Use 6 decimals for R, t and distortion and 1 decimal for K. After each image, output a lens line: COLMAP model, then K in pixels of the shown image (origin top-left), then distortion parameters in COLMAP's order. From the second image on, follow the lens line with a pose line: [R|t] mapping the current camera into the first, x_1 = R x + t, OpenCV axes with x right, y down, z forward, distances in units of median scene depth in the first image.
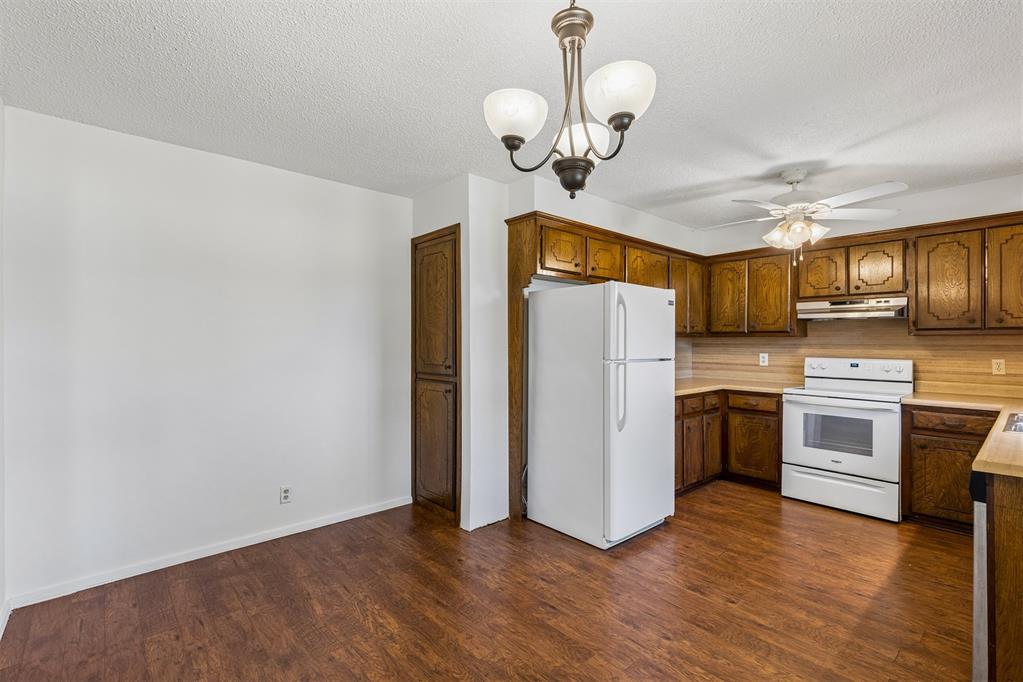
lens RADIAL K [[464.1, 0, 507.9], [0, 464.1, 339.8], [0, 0, 1]] dist [0.003108, -0.001537]
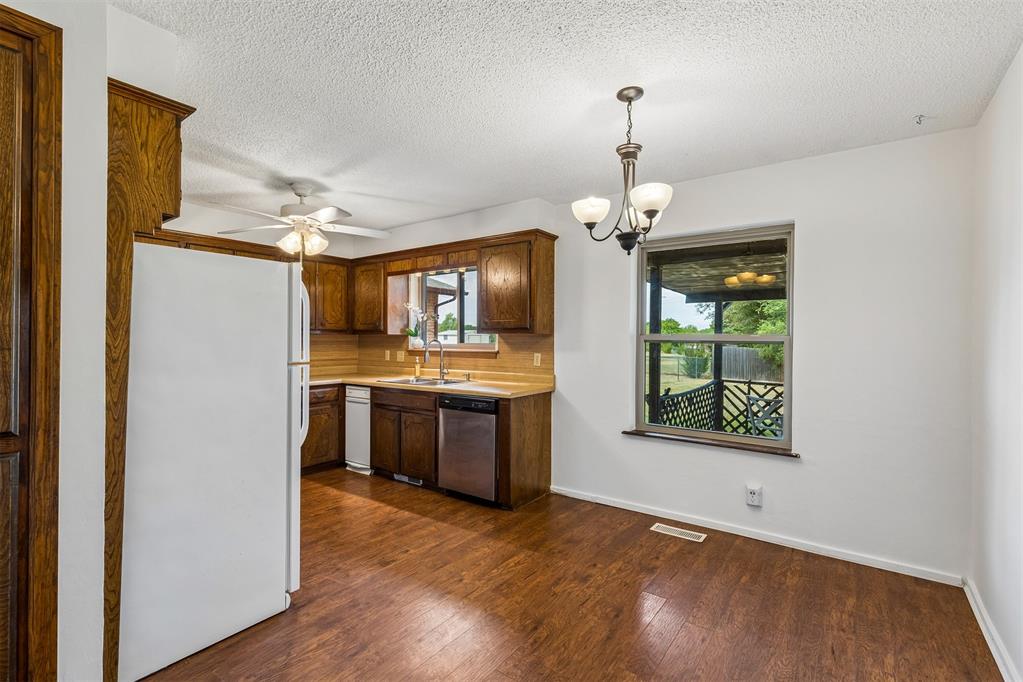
lens RADIAL K [[464.1, 0, 513.4], [0, 464.1, 337.3], [0, 0, 1]] dist [0.003108, -0.001537]
pose [[-0.215148, 0.004023, 0.976573, -0.526320], [-0.006850, 0.999961, -0.005629, 0.003688], [-0.976557, -0.007900, -0.215112, 0.673494]]
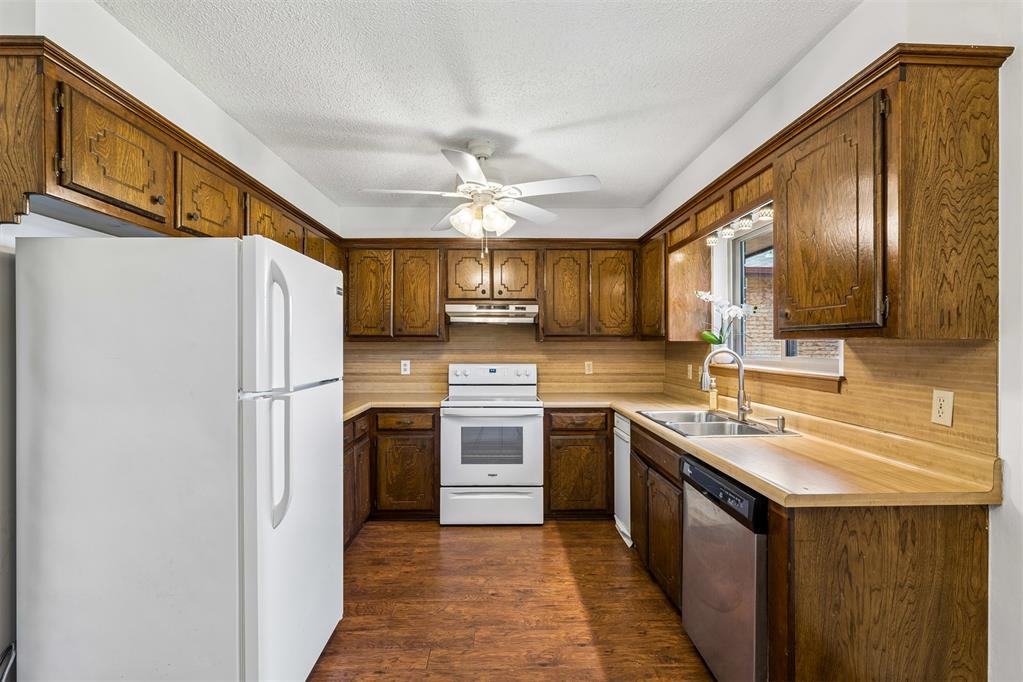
lens RADIAL K [[464.1, 0, 509.8], [0, 464.1, 344.4], [0, 0, 1]] dist [0.003108, -0.001537]
pose [[0.644611, -0.004421, 0.764498, 0.010979], [-0.001098, 0.999977, 0.006708, -0.009579], [-0.764510, -0.005164, 0.644591, 0.386866]]
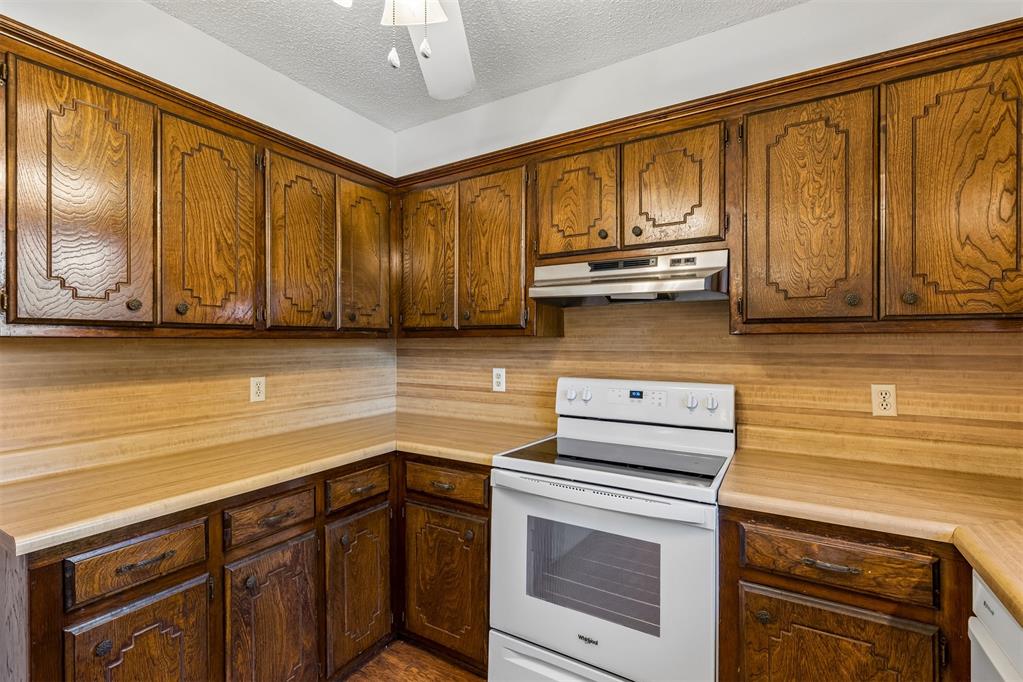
lens RADIAL K [[464.1, 0, 509.8], [0, 464.1, 341.9], [0, 0, 1]] dist [0.003108, -0.001537]
pose [[0.953172, -0.003330, 0.302412, 0.545112], [0.001892, 0.999985, 0.005047, -0.005109], [-0.302424, -0.004239, 0.953164, 0.662867]]
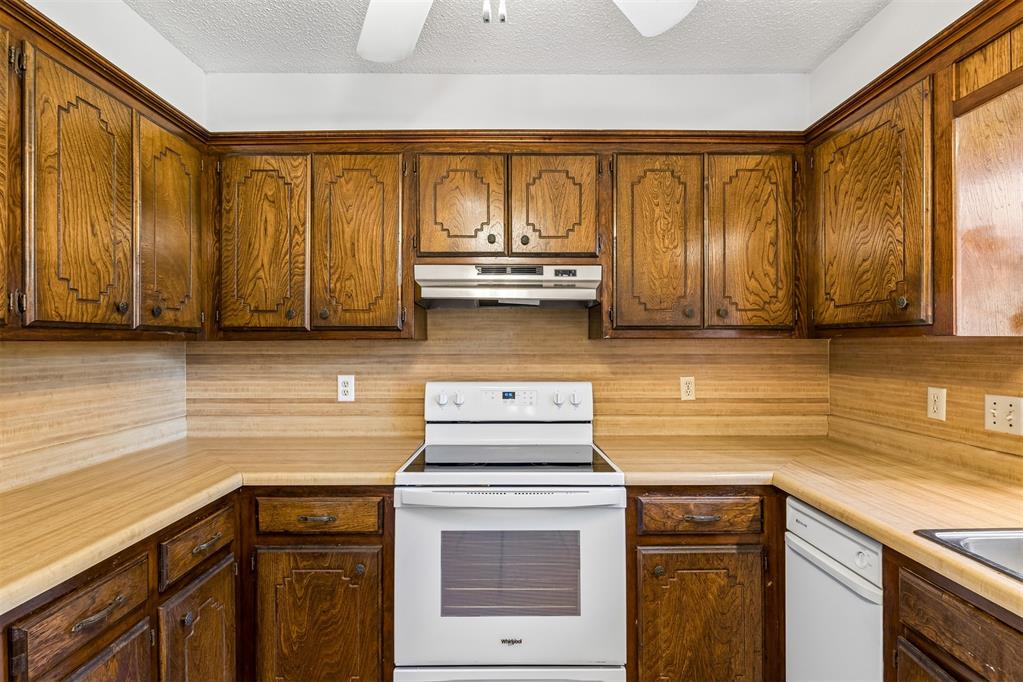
lens RADIAL K [[464.1, 0, 510.9], [0, 464.1, 342.4], [0, 0, 1]] dist [0.003108, -0.001537]
pose [[0.654848, -0.001266, 0.755759, 0.414140], [0.000018, 0.999999, 0.001660, -0.006234], [-0.755760, -0.001073, 0.654847, 0.768426]]
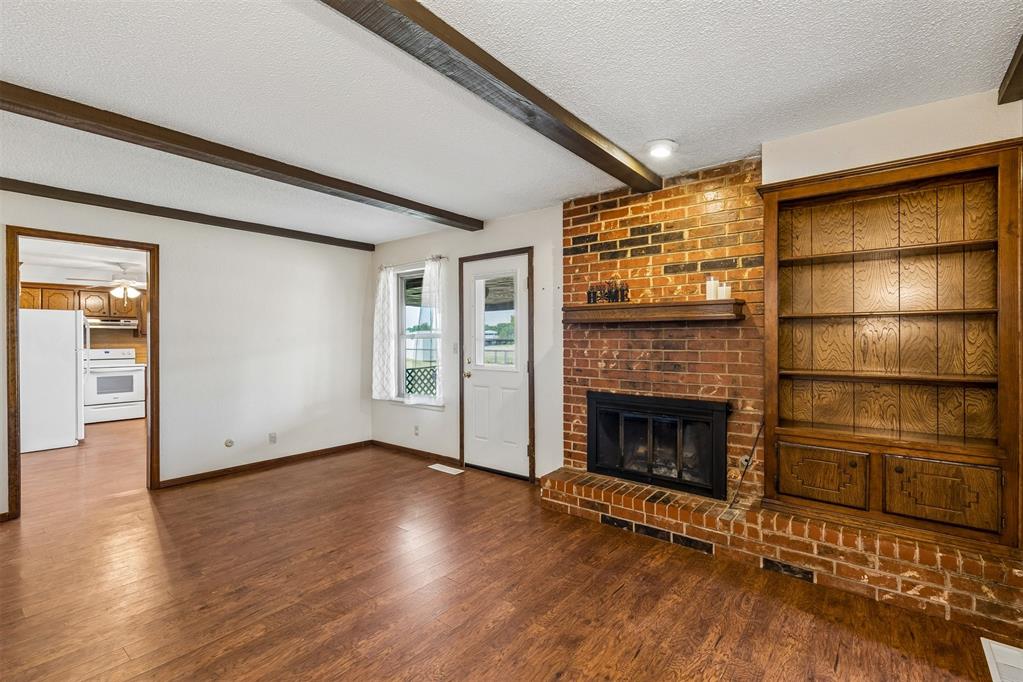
lens RADIAL K [[464.1, 0, 512.1], [0, 464.1, 339.5], [0, 0, 1]] dist [0.003108, -0.001537]
pose [[-0.165280, -0.004605, 0.986236, -1.723682], [0.000003, 0.999989, 0.004670, -0.009432], [-0.986247, 0.000775, -0.165279, -0.426359]]
